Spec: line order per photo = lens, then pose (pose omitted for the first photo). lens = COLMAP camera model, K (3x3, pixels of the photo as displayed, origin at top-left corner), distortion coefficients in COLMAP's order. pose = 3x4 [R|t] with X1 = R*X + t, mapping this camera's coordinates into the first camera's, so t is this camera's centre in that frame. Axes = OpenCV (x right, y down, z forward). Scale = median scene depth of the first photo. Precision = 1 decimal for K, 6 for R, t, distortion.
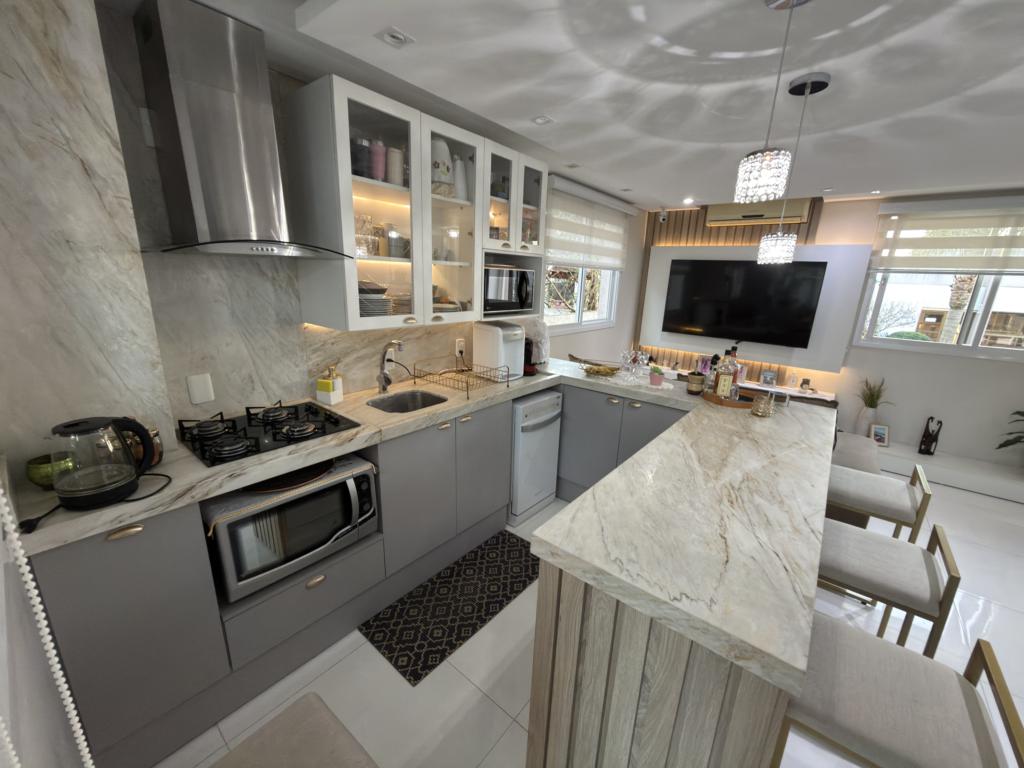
lens RADIAL K [[407.3, 0, 511.3], [0, 407.3, 386.2], [0, 0, 1]] dist [-0.000193, -0.000178]
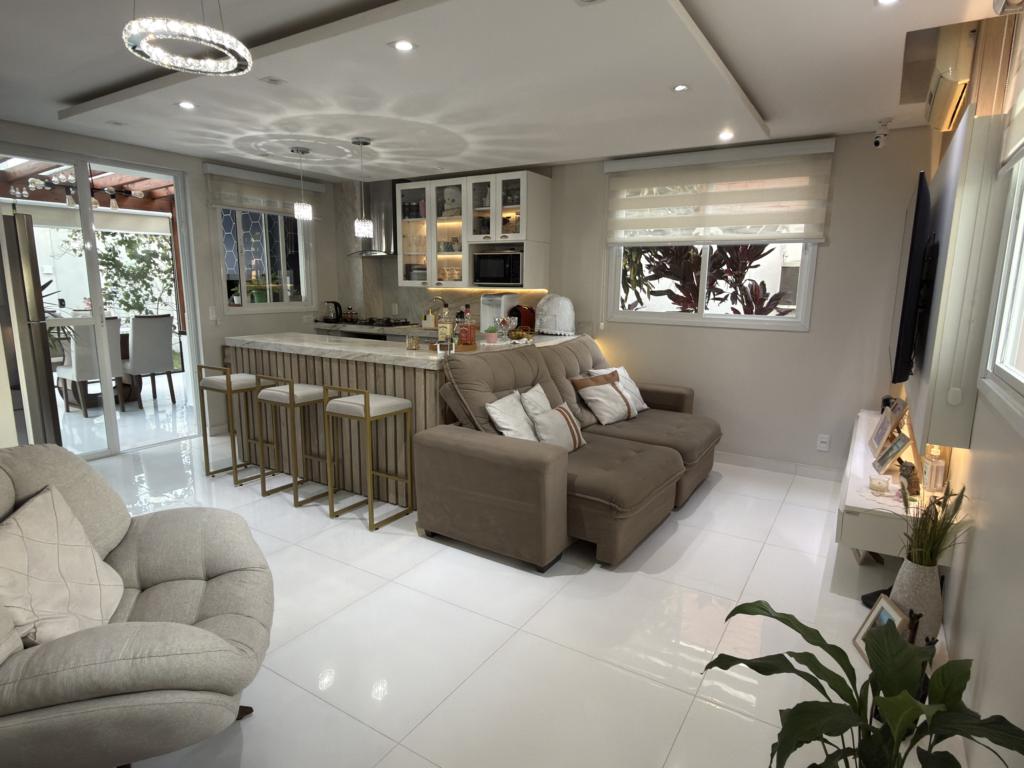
lens RADIAL K [[577.1, 0, 507.6], [0, 577.1, 383.4], [0, 0, 1]] dist [-0.001559, -0.000638]
pose [[0.113992, 0.135102, -0.984253, 2.615919], [-0.268875, 0.957933, 0.100349, -0.091750], [0.956406, 0.253202, 0.145522, 1.129253]]
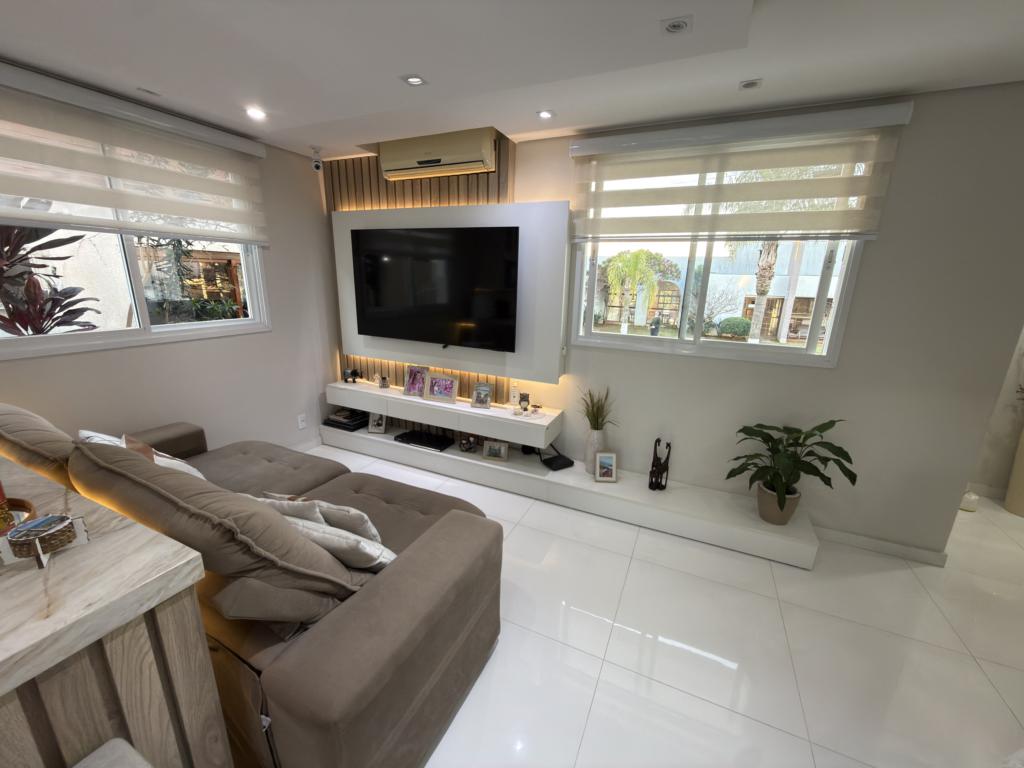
lens RADIAL K [[407.3, 0, 511.9], [0, 407.3, 386.4], [0, 0, 1]] dist [-0.000193, -0.000178]
pose [[0.969755, -0.076374, 0.231823, 1.154363], [0.074598, 0.997078, 0.016427, -0.094309], [-0.232401, 0.001364, 0.972619, 0.656928]]
